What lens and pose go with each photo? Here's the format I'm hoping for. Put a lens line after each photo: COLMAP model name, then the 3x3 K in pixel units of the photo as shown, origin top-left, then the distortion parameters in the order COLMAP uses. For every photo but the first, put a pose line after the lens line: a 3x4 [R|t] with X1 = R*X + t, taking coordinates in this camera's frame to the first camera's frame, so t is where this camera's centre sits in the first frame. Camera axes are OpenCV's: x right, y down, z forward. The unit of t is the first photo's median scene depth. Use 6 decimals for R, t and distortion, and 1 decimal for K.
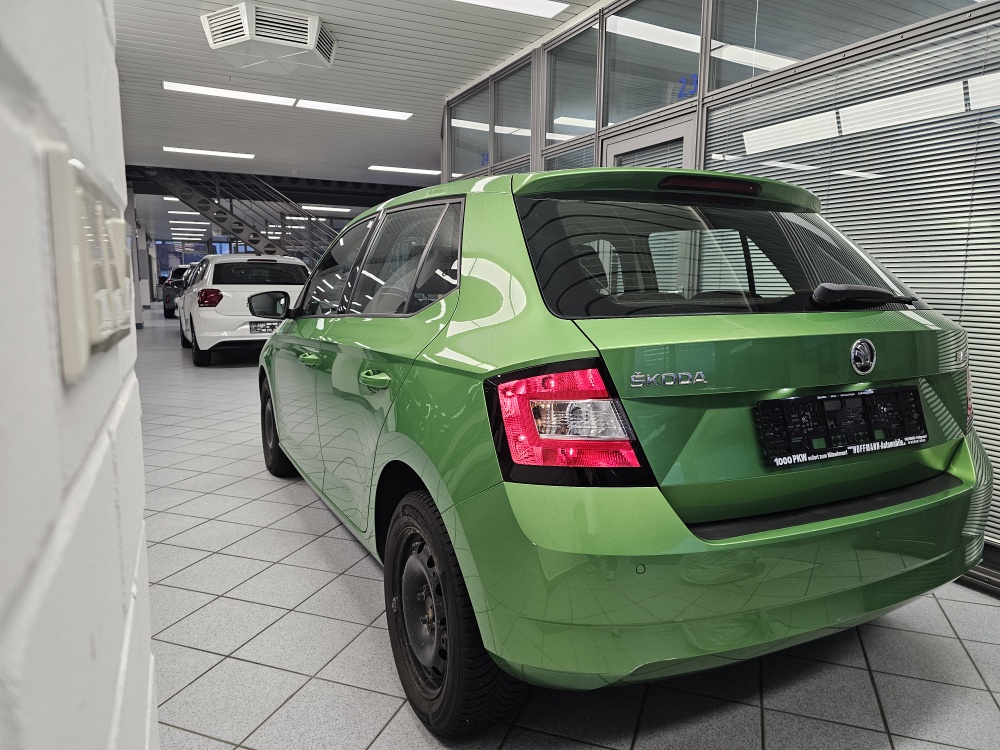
lens RADIAL K [[670.3, 0, 499.6], [0, 670.3, 375.8], [0, 0, 1]] dist [0.025486, -0.025202]
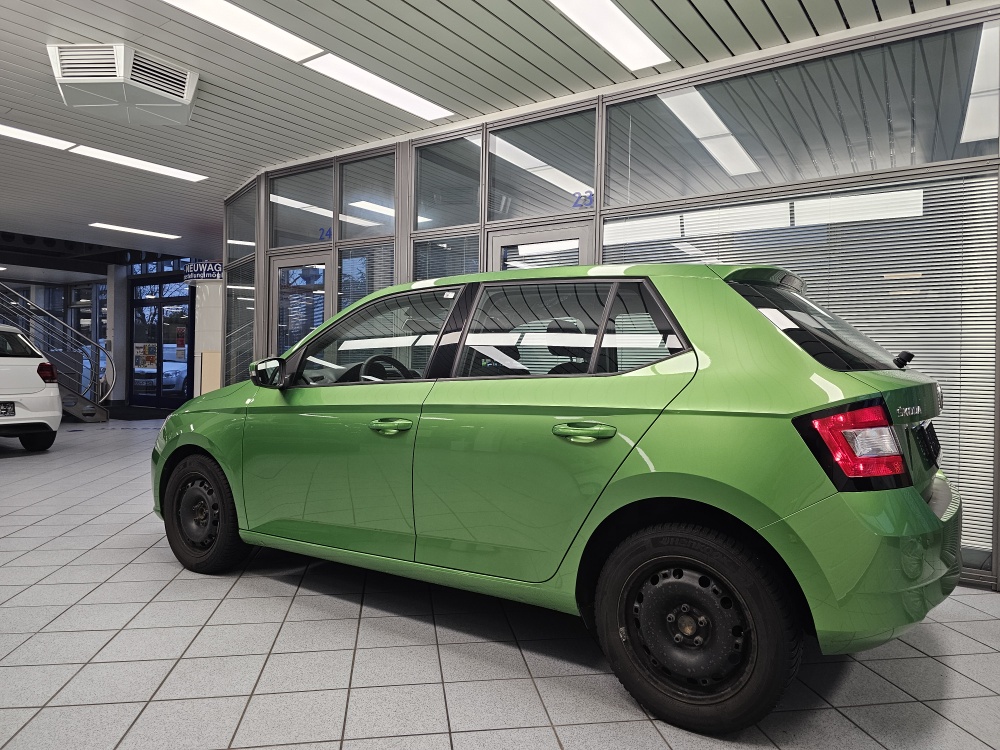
lens RADIAL K [[670.3, 0, 504.2], [0, 670.3, 364.4], [0, 0, 1]] dist [0.025486, -0.025202]
pose [[0.876687, 0.006772, 0.481013, -0.340885], [0.057528, 0.991250, -0.118805, 0.007196], [-0.477609, 0.131827, 0.868626, 0.029270]]
